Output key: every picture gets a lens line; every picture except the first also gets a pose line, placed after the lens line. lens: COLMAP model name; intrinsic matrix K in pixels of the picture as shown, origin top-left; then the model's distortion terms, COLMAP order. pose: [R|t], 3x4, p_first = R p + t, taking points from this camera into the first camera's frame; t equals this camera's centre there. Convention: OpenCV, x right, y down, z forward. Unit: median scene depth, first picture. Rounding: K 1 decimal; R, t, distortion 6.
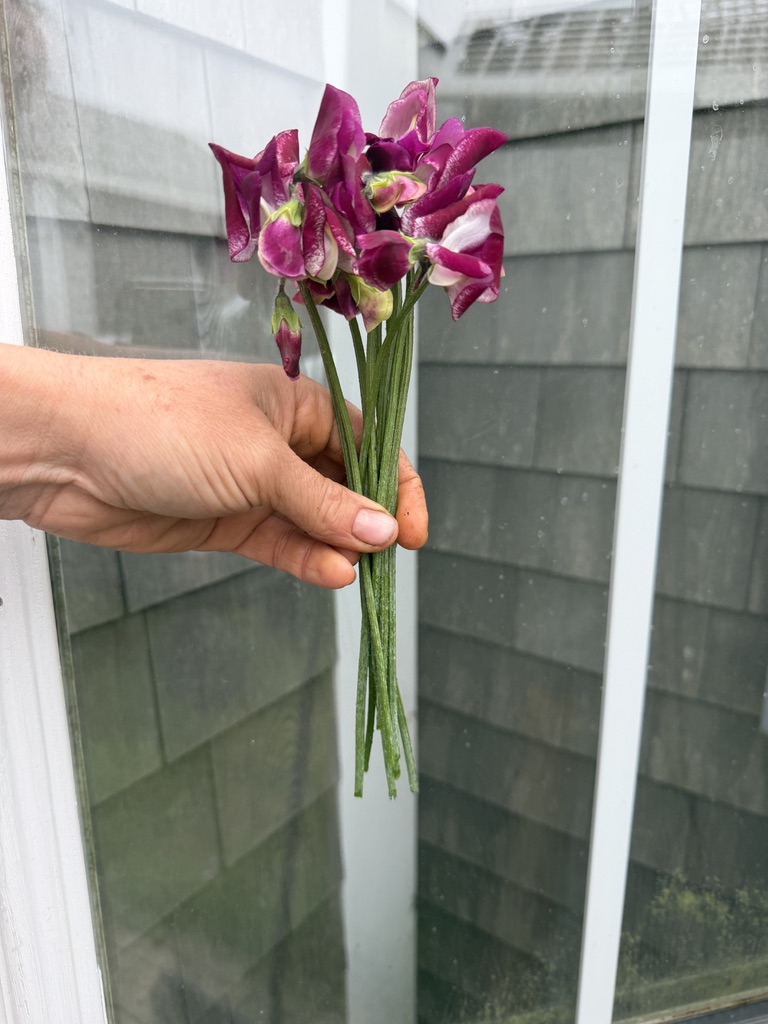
lens RADIAL K [[710.1, 0, 378.3], [0, 710.1, 506.9], [0, 0, 1]] dist [-0.042033, -0.001391]
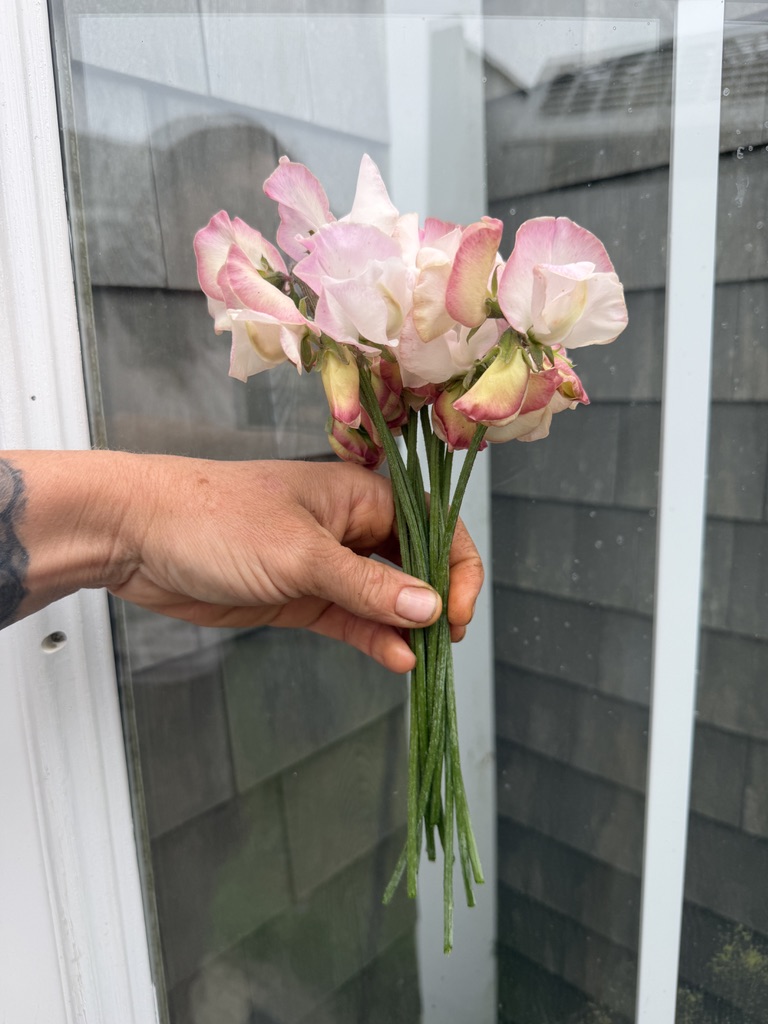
lens RADIAL K [[710.1, 0, 394.3], [0, 710.1, 506.5], [0, 0, 1]] dist [-0.042033, -0.001391]
pose [[0.992261, -0.007027, -0.123970, 0.042151], [0.000841, 0.998755, -0.049879, -0.005353], [0.124166, 0.049388, 0.991032, -0.017551]]
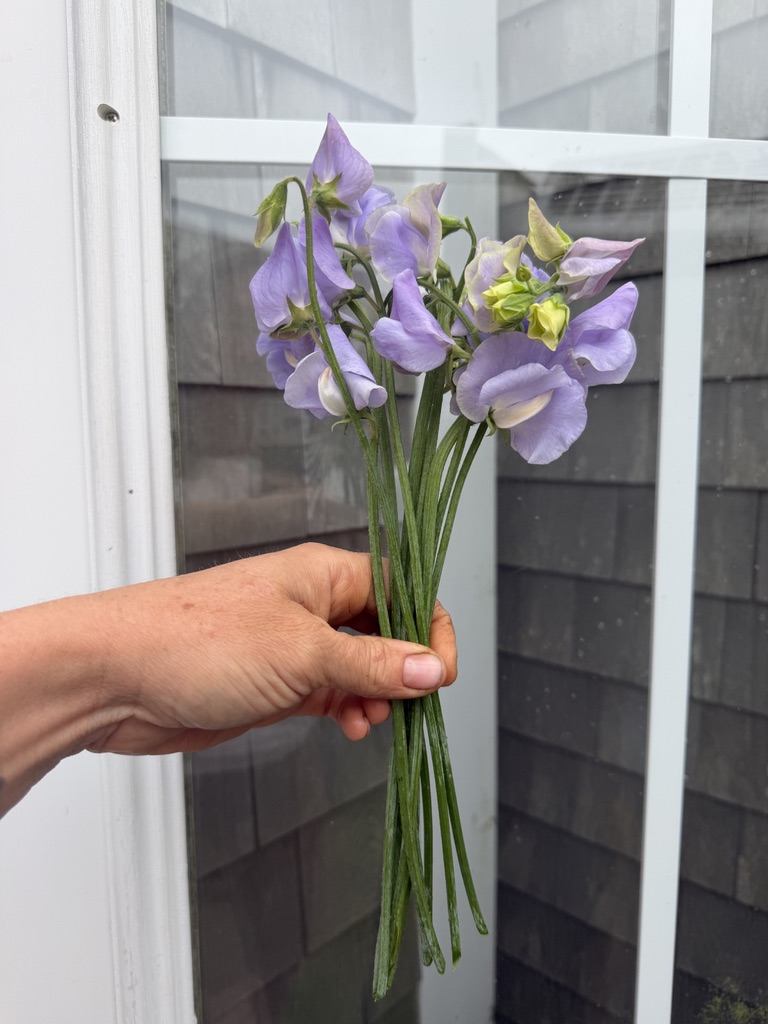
lens RADIAL K [[710.1, 0, 388.4], [0, 710.1, 508.9], [0, 0, 1]] dist [-0.042033, -0.001391]
pose [[0.991765, 0.009316, -0.127735, 0.026130], [-0.026245, 0.990969, -0.131496, -0.016198], [0.125356, 0.133766, 0.983053, -0.094872]]
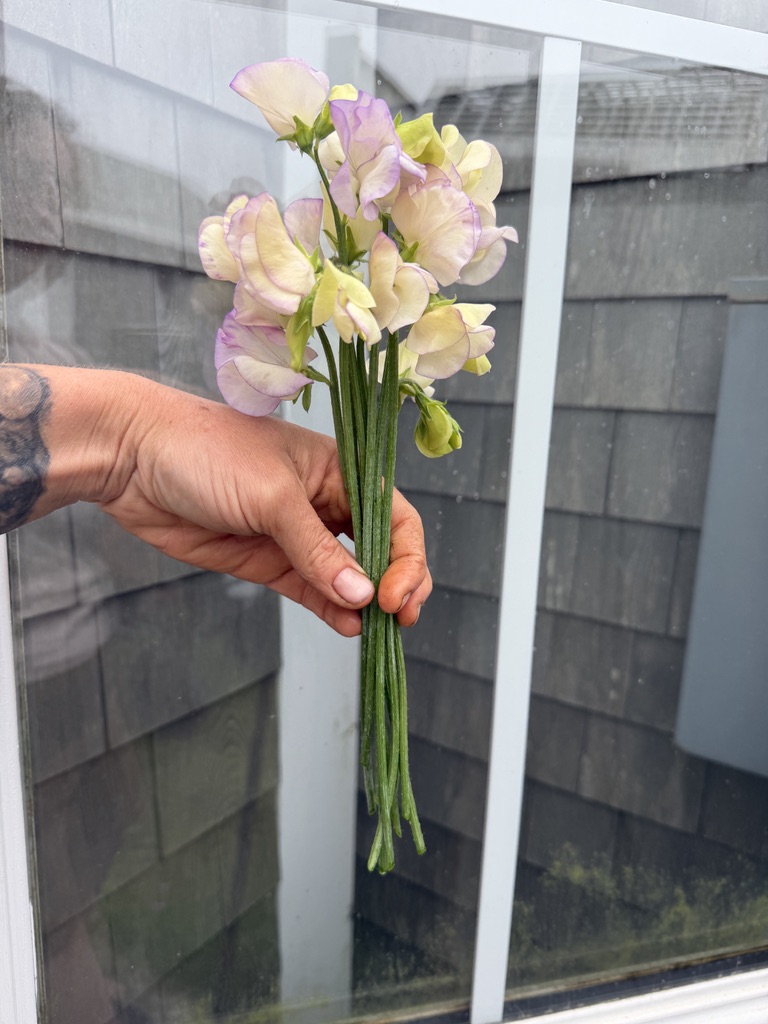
lens RADIAL K [[710.1, 0, 384.4], [0, 710.1, 515.9], [0, 0, 1]] dist [-0.042033, -0.001391]
pose [[0.998420, 0.034617, 0.044265, 0.038329], [-0.032381, 0.998211, -0.050258, 0.035213], [-0.045925, 0.048745, 0.997755, -0.068841]]
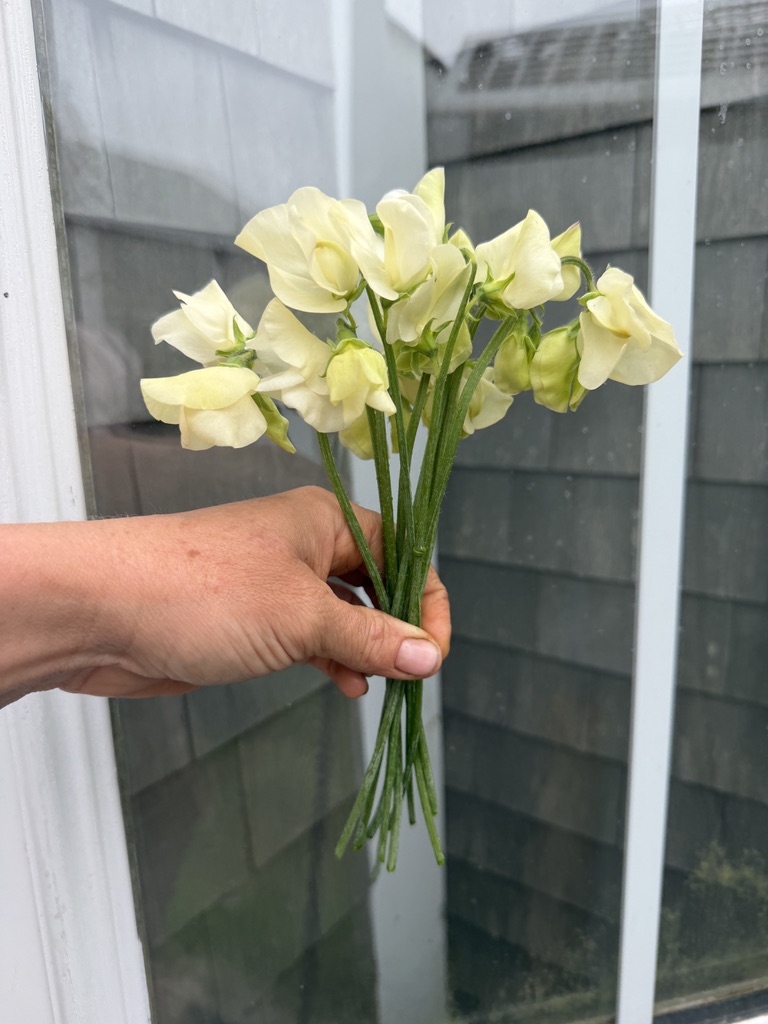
lens RADIAL K [[710.1, 0, 377.6], [0, 710.1, 517.7], [0, 0, 1]] dist [-0.042033, -0.001391]
pose [[0.999469, -0.027932, -0.016750, -0.011285], [0.027435, 0.999197, -0.029201, 0.040848], [0.017552, 0.028726, 0.999433, -0.006045]]
